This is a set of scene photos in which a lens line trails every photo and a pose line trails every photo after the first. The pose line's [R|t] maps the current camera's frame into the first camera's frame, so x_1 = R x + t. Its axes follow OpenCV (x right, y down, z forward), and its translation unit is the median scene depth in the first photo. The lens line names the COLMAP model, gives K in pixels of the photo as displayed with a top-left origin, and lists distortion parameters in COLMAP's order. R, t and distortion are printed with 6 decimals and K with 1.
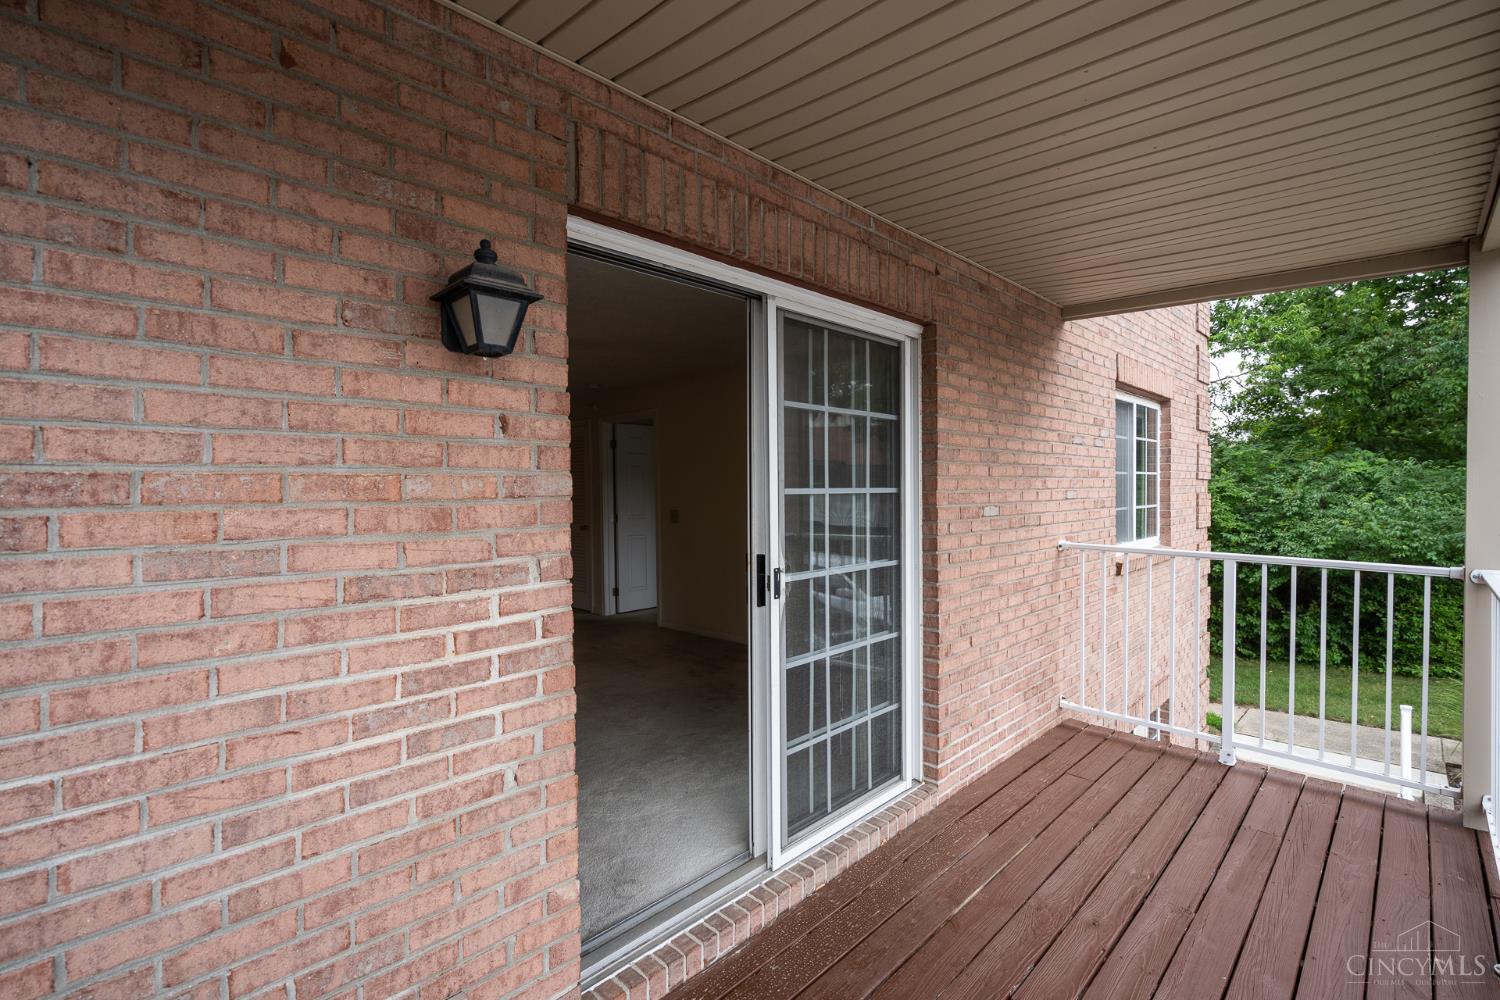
lens RADIAL K [[705.0, 0, 759.6], [0, 705.0, 495.9], [0, 0, 1]] dist [0.004706, 0.000541]
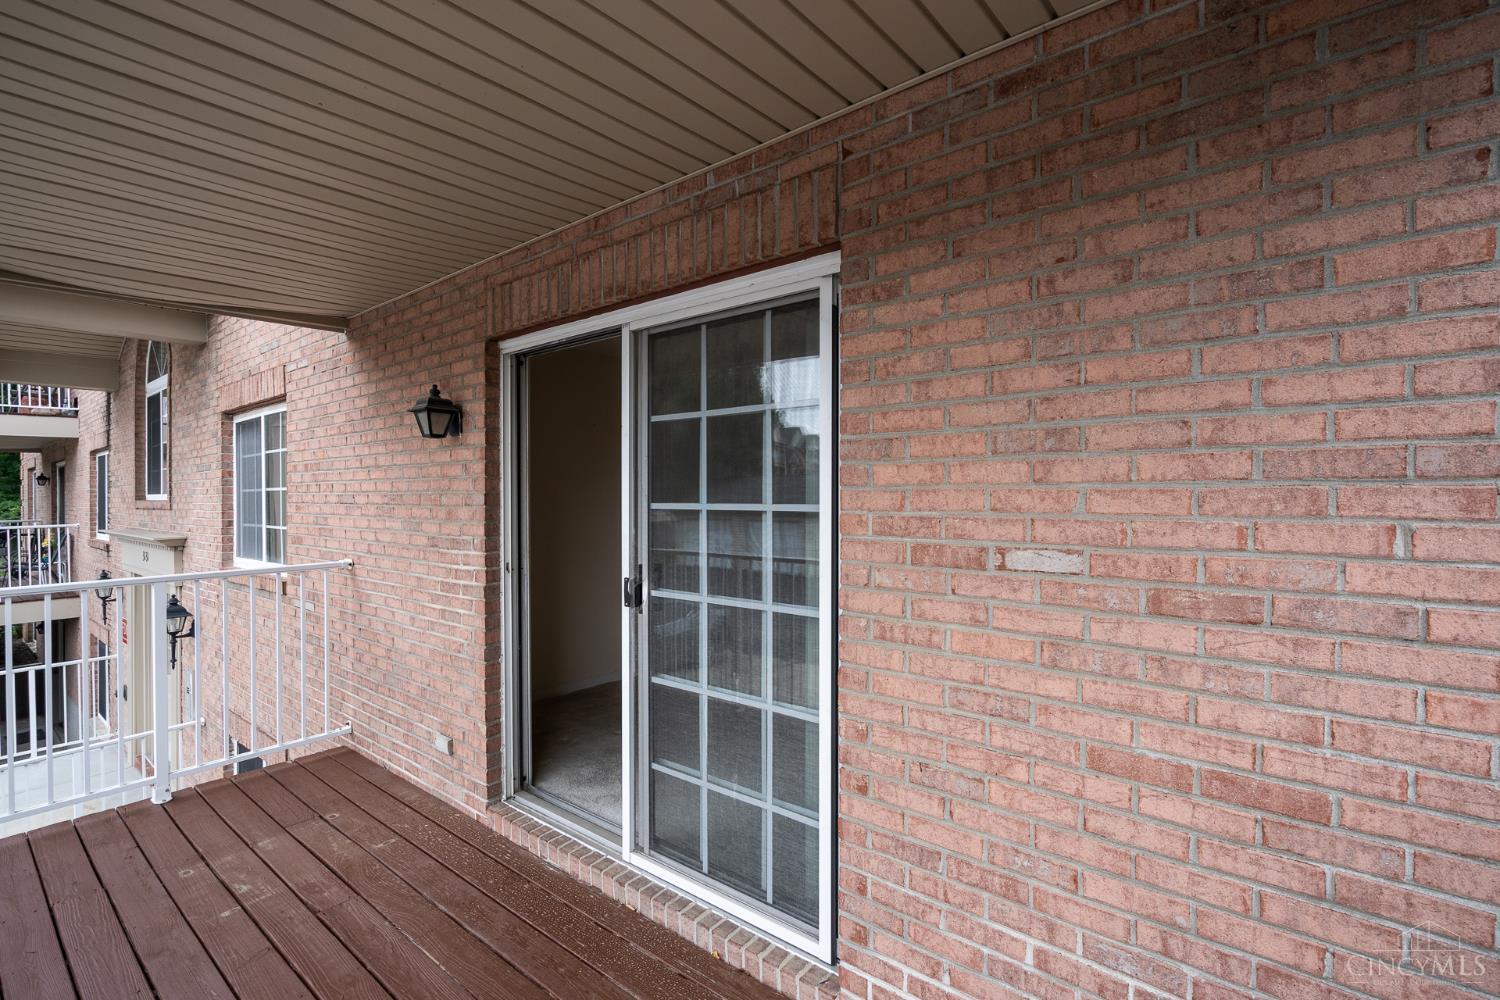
lens RADIAL K [[705.0, 0, 758.6], [0, 705.0, 501.2], [0, 0, 1]] dist [0.004706, 0.000541]
pose [[0.051693, 0.007746, -0.998633, 1.025961], [-0.015163, 0.999861, 0.006970, -0.021735], [0.998548, 0.014782, 0.051803, 1.068113]]
